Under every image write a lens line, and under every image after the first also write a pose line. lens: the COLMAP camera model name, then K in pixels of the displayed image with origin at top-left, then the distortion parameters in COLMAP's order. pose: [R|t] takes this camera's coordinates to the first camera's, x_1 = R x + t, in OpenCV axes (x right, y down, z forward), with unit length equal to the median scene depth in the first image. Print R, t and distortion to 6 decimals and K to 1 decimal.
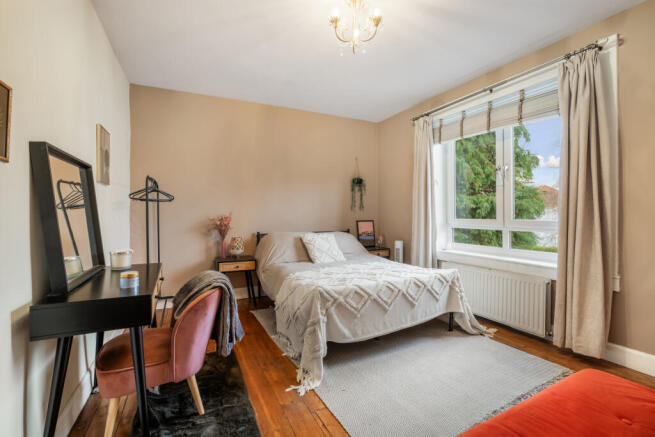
lens RADIAL K [[287.8, 0, 327.7], [0, 287.8, 209.4], [0, 0, 1]] dist [-0.041961, -0.000063]
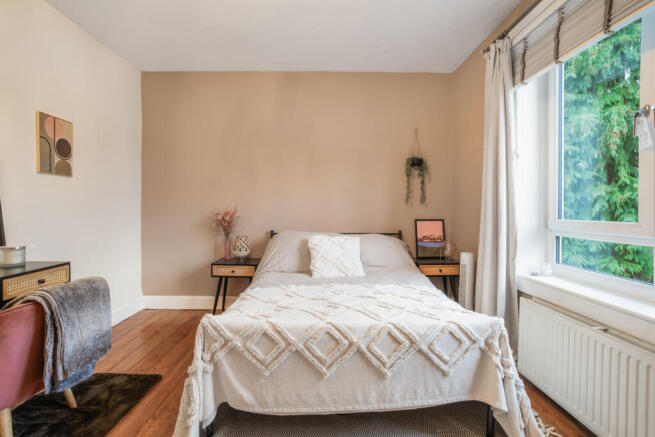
lens RADIAL K [[319.2, 0, 327.5], [0, 319.2, 208.0], [0, 0, 1]] dist [-0.018197, 0.001136]
pose [[0.893942, 0.004370, -0.448161, 0.436044], [0.000699, 0.999938, 0.011144, 0.005912], [0.448182, -0.010275, 0.893884, 0.369794]]
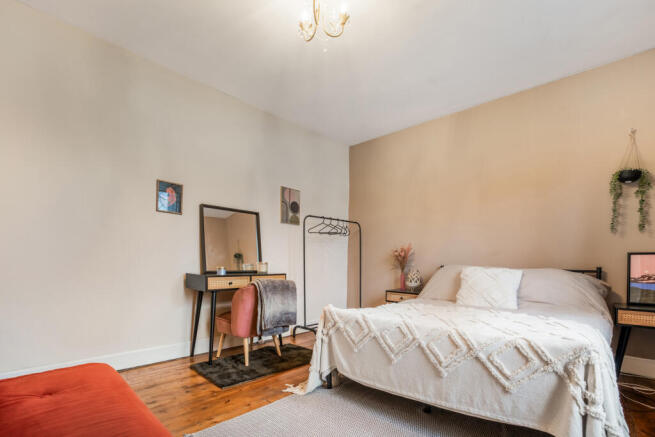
lens RADIAL K [[306.2, 0, 326.6], [0, 306.2, 269.6], [0, 0, 1]] dist [-0.018371, 0.000116]
pose [[0.324999, 0.023862, -0.945413, 0.744341], [-0.000768, 0.999688, 0.024968, 0.096681], [0.945714, -0.007389, 0.324916, 0.522693]]
